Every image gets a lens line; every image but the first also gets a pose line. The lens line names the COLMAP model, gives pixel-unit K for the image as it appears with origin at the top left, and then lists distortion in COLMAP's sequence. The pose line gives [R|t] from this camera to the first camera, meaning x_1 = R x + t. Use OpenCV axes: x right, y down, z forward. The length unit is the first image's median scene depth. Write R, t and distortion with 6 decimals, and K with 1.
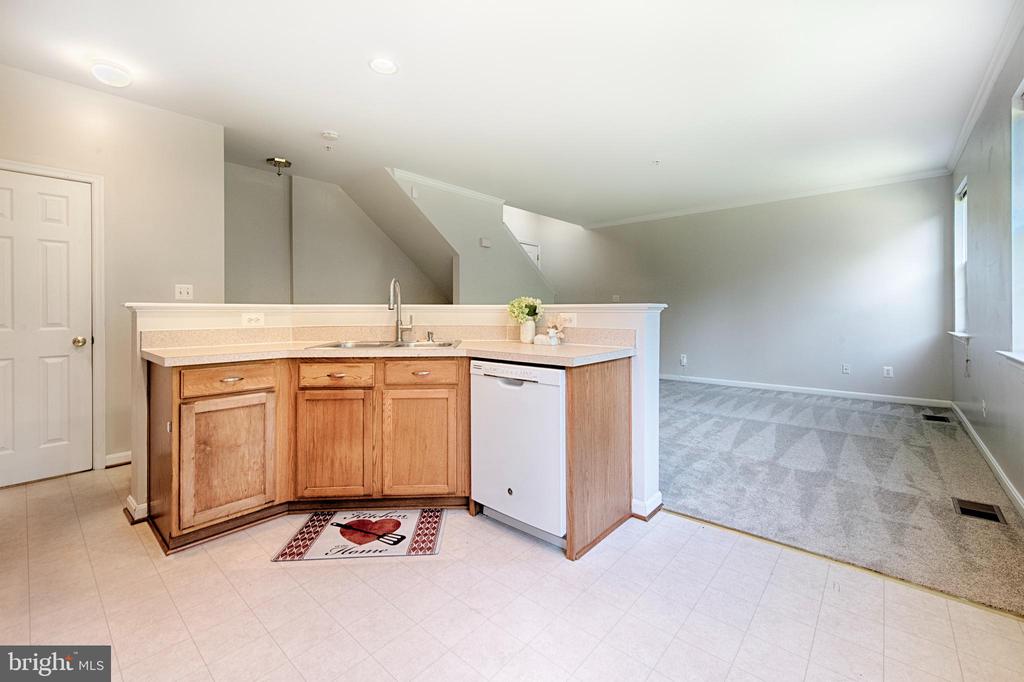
lens RADIAL K [[422.4, 0, 518.4], [0, 422.4, 309.5], [0, 0, 1]] dist [0.001577, 0.000051]
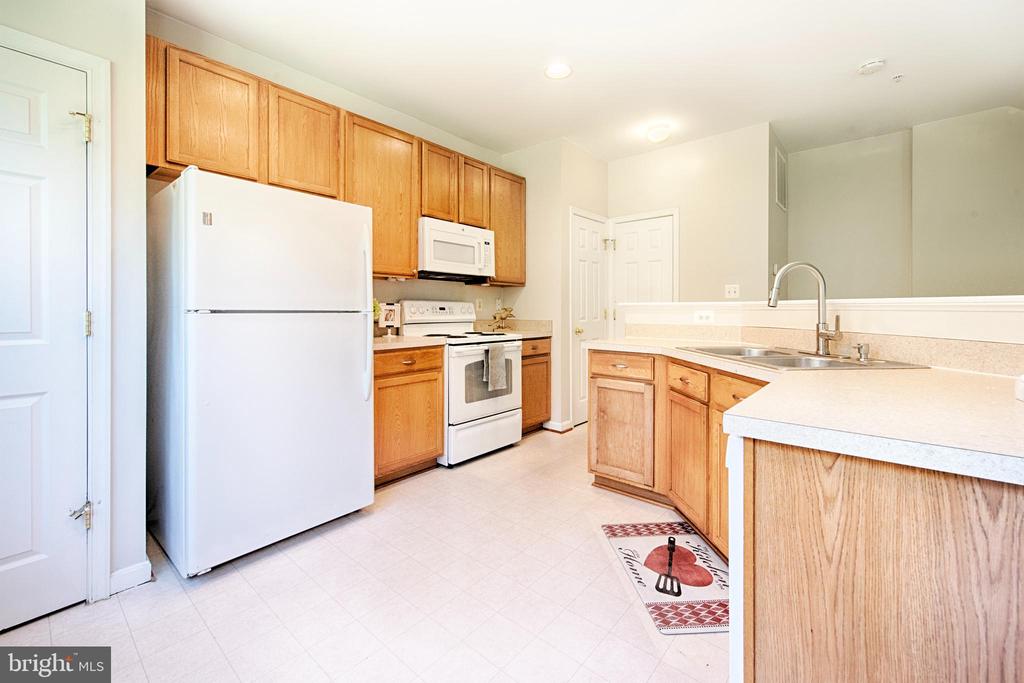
lens RADIAL K [[422.4, 0, 509.4], [0, 422.4, 307.9], [0, 0, 1]] dist [0.001577, 0.000051]
pose [[-0.000888, -0.001238, -0.999999, 0.497428], [0.007113, 0.999974, -0.001244, -0.000799], [0.999974, -0.007114, -0.000879, 0.653949]]
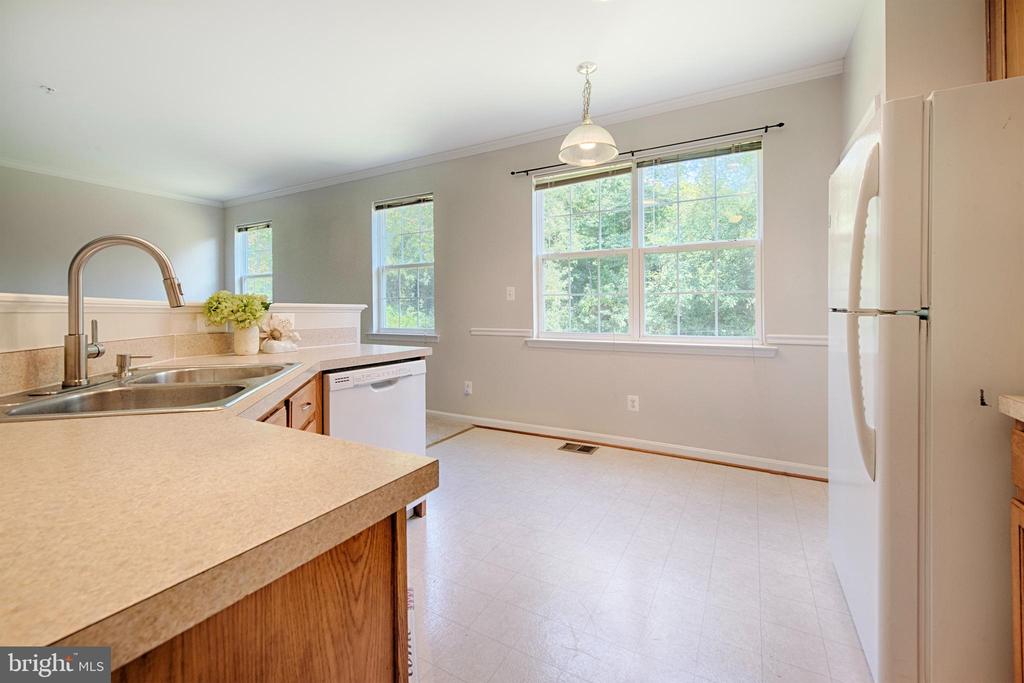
lens RADIAL K [[422.4, 0, 523.2], [0, 422.4, 312.1], [0, 0, 1]] dist [0.001577, 0.000051]
pose [[-0.208851, 0.002303, 0.977945, -0.976063], [0.009594, 0.999954, -0.000306, 0.013208], [-0.977900, 0.009318, -0.208863, 0.867477]]
